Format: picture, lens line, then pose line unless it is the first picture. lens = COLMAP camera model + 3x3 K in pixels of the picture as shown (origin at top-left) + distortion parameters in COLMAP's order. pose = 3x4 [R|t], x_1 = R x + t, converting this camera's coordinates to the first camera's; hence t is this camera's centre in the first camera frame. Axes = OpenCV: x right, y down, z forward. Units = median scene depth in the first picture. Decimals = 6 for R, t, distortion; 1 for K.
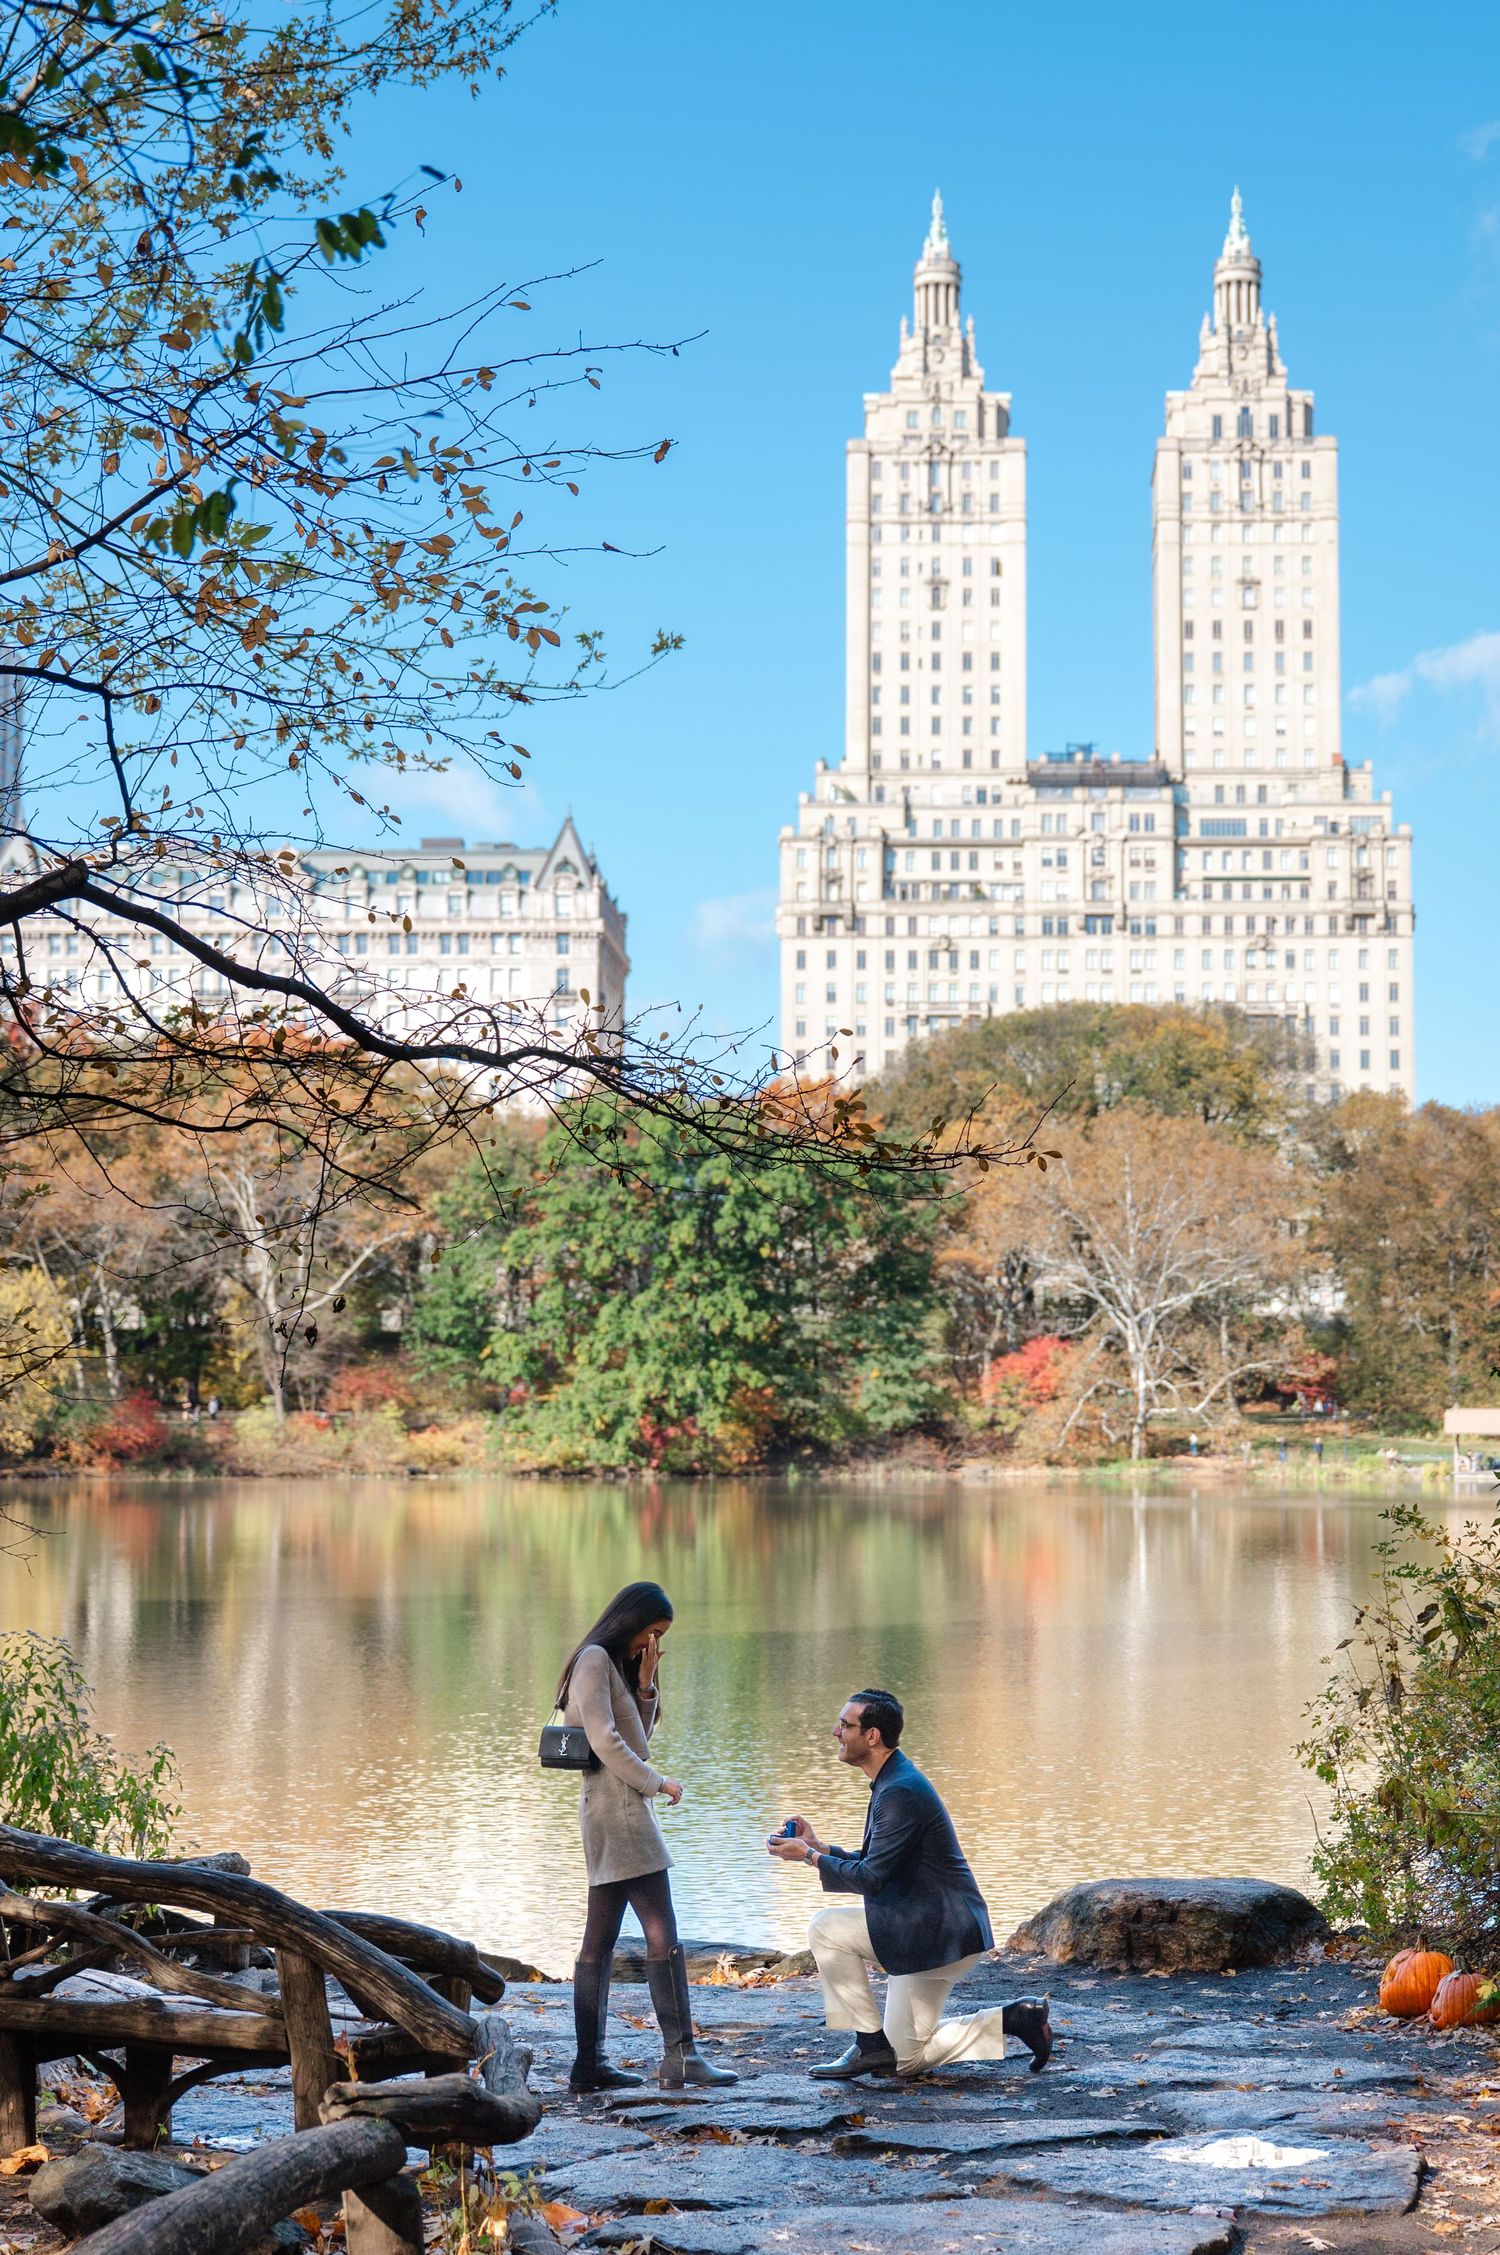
lens RADIAL K [[2861.0, 0, 856.4], [0, 2861.0, 1157.0], [0, 0, 1]] dist [0.009803, 0.000000]
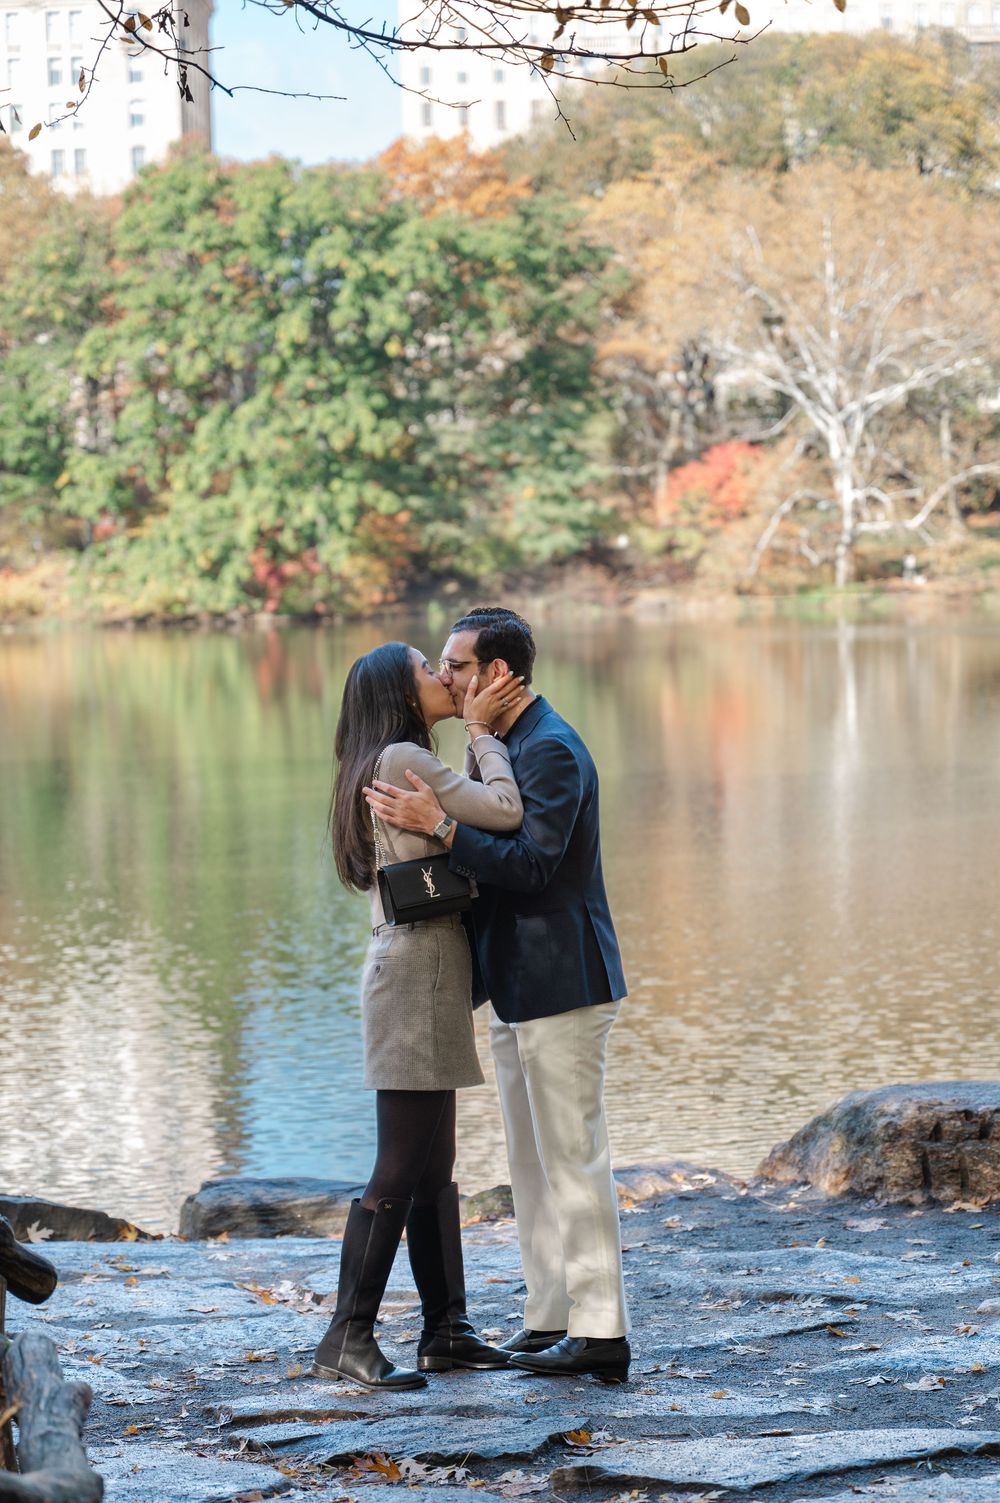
lens RADIAL K [[3400.5, 0, 509.9], [0, 3400.5, 885.4], [0, 0, 1]] dist [0.010615, 0.000000]
pose [[0.999573, -0.029110, -0.002505, -0.011092], [0.029058, 0.981496, 0.189265, 0.047031], [-0.003051, -0.189257, 0.981923, 0.212791]]
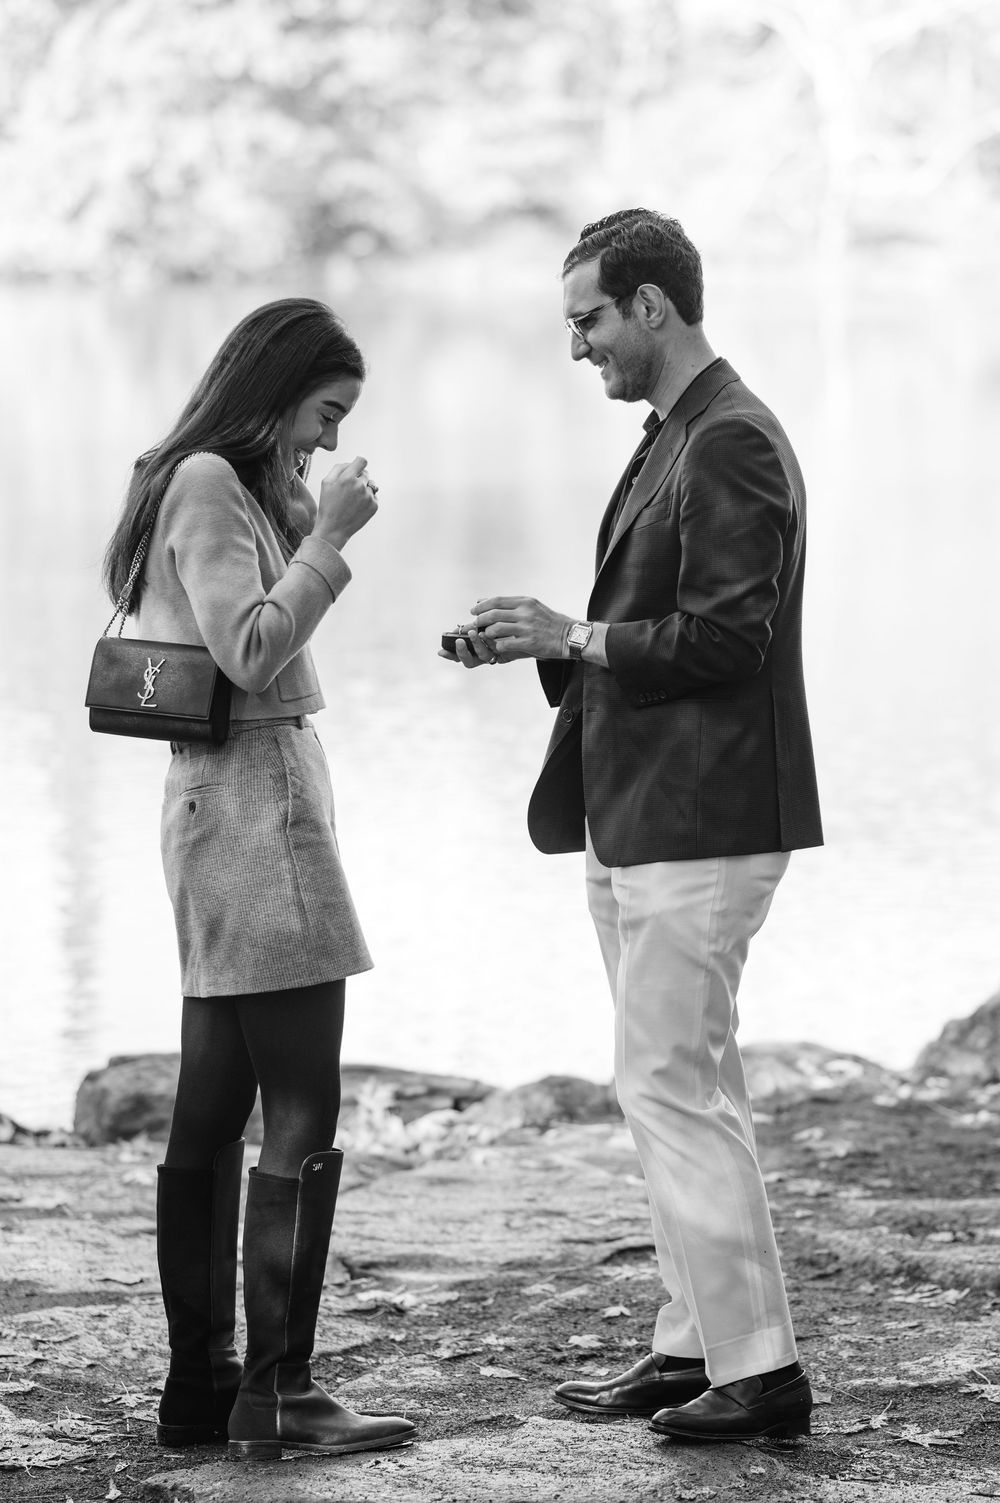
lens RADIAL K [[4086.6, 0, 507.6], [0, 4086.6, 749.4], [0, 0, 1]] dist [-0.012527, 0.000000]
pose [[0.999828, -0.000069, 0.018567, -0.051974], [-0.004085, 0.974678, 0.223575, 0.085898], [-0.018112, -0.223613, 0.974510, 0.450562]]
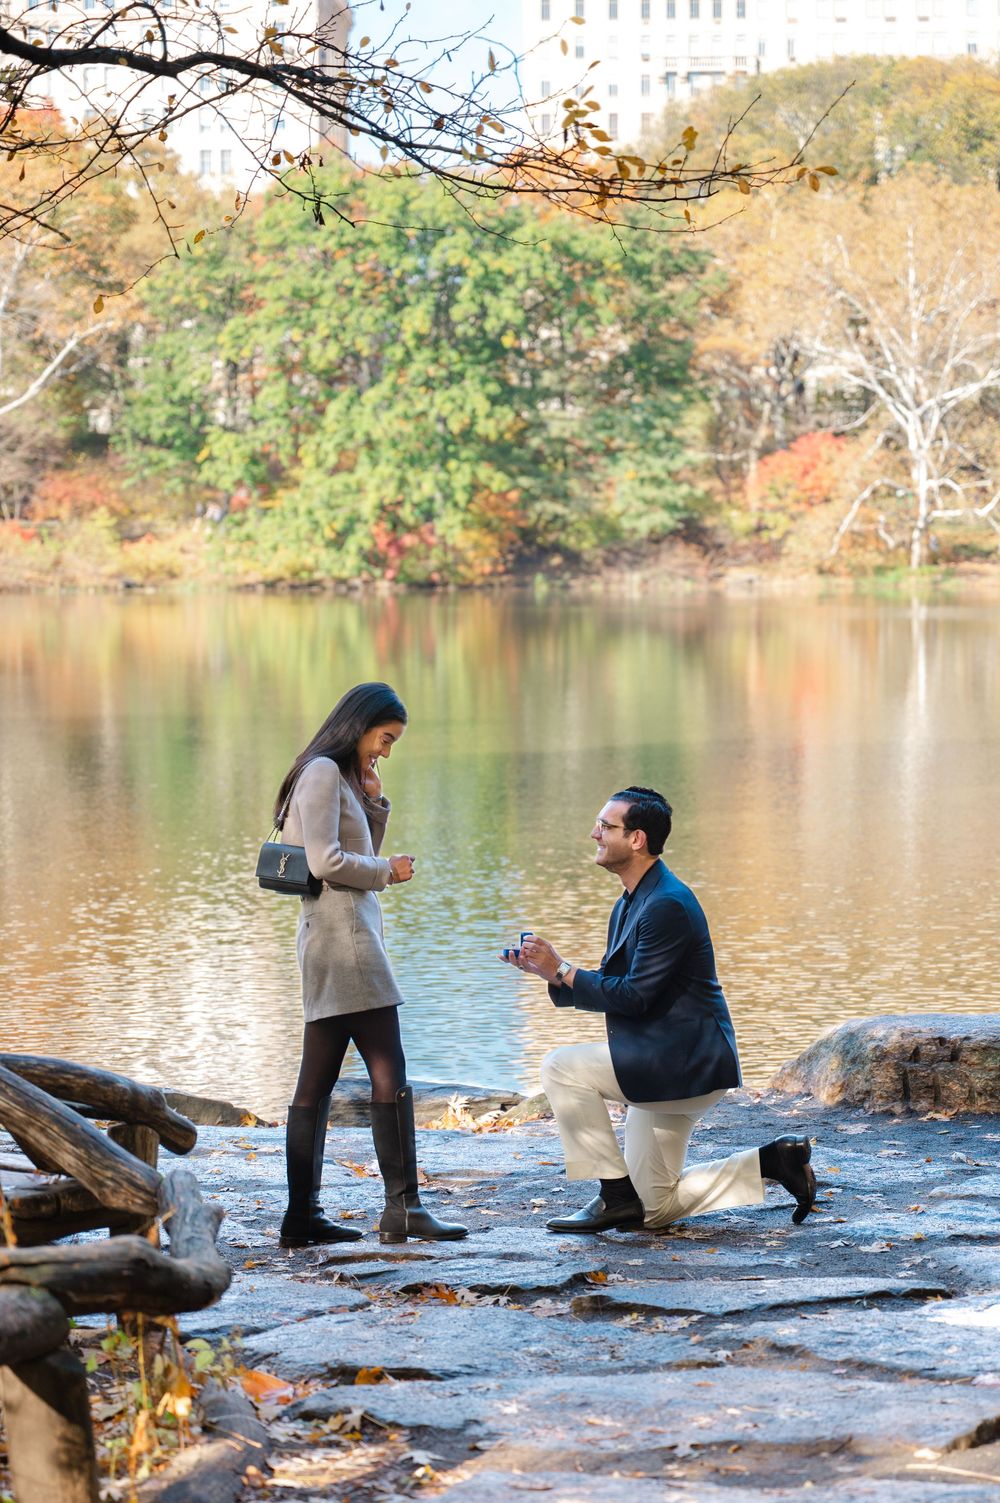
lens RADIAL K [[3130.0, 0, 521.3], [0, 3130.0, 799.7], [0, 0, 1]] dist [0.006205, 0.000000]
pose [[0.999582, -0.004188, -0.028609, 0.004590], [0.009209, 0.984045, 0.177680, 0.015515], [0.027408, -0.177869, 0.983672, 0.064638]]
